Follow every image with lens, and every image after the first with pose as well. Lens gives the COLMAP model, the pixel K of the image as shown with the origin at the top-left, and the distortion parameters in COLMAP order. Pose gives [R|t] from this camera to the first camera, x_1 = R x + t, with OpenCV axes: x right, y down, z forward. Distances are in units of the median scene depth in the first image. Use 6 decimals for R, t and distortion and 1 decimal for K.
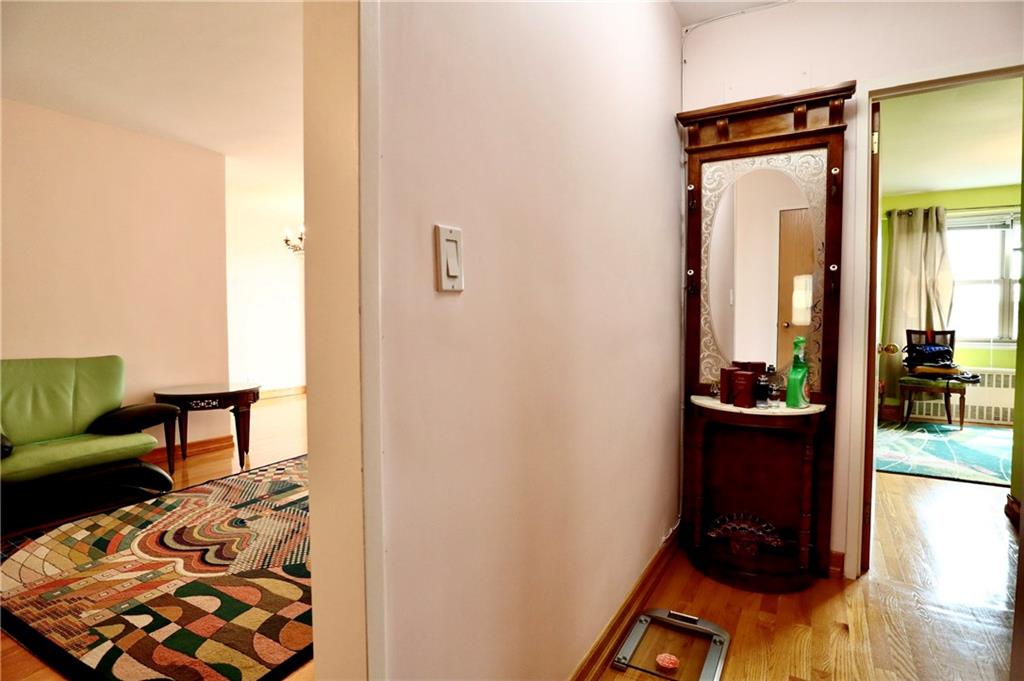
lens RADIAL K [[516.0, 0, 517.6], [0, 516.0, 337.3], [0, 0, 1]] dist [-0.048912, 0.015659]
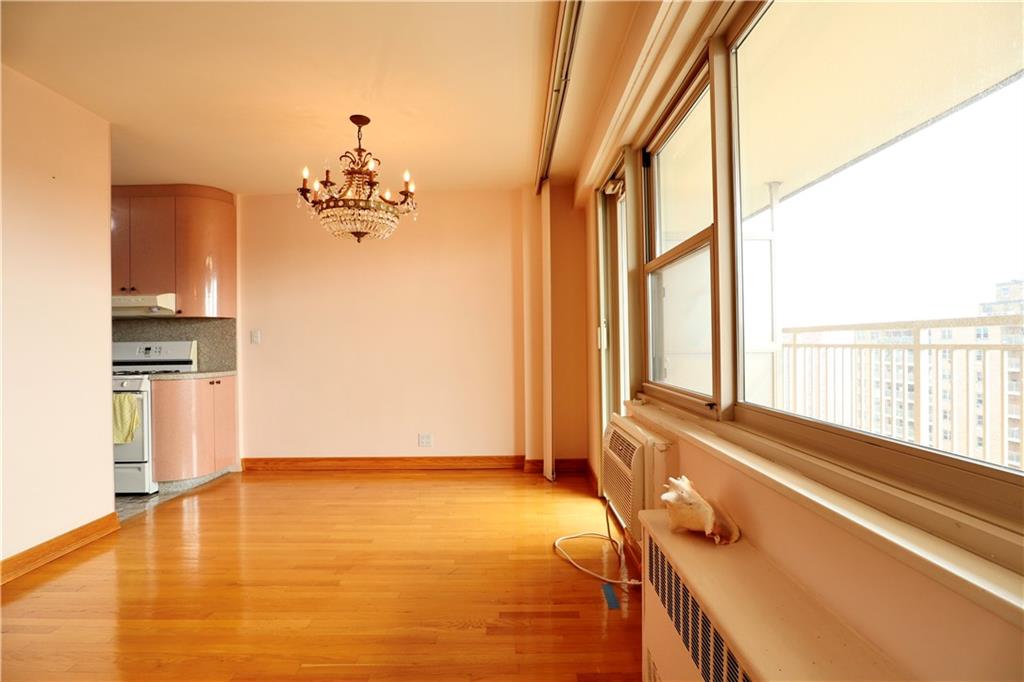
lens RADIAL K [[516.0, 0, 517.6], [0, 516.0, 337.8], [0, 0, 1]] dist [-0.048912, 0.015659]
pose [[0.515140, -0.010420, -0.857043, 0.289780], [-0.024292, 0.999347, -0.026750, -0.080072], [0.856762, 0.034599, 0.514551, 2.046313]]
